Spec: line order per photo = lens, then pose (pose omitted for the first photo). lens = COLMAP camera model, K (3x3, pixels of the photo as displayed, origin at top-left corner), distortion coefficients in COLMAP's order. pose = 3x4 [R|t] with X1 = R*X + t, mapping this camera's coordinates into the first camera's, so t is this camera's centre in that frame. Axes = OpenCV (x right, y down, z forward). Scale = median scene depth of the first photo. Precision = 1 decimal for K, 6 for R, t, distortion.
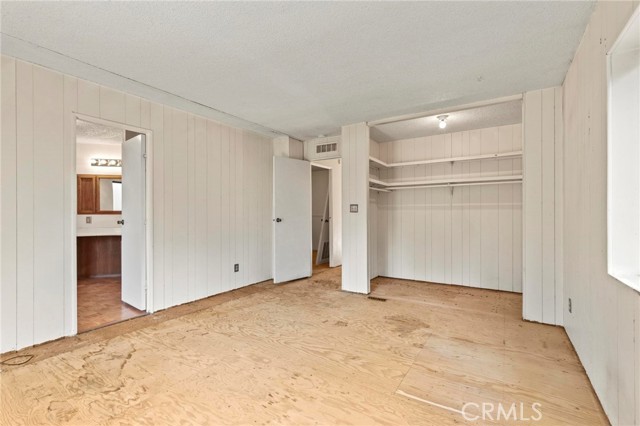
lens RADIAL K [[292.0, 0, 320.2], [0, 292.0, 215.3], [0, 0, 1]] dist [0.003323, 0.000001]
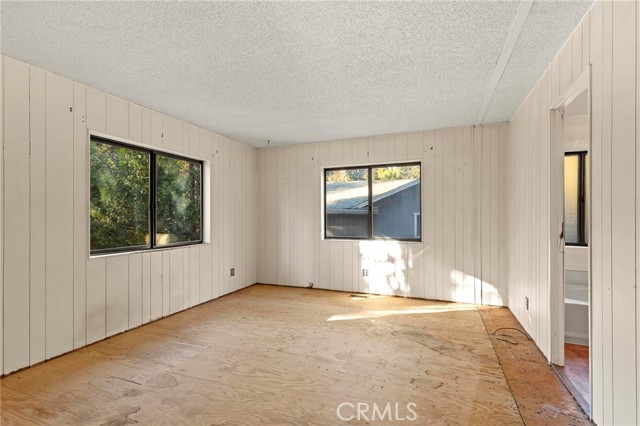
lens RADIAL K [[292.0, 0, 320.2], [0, 292.0, 215.3], [0, 0, 1]] dist [0.003323, 0.000001]
pose [[-0.982408, 0.002403, -0.186729, -0.015714], [0.001643, 0.999990, 0.004222, -0.038028], [0.186737, 0.003841, -0.982402, 1.972670]]
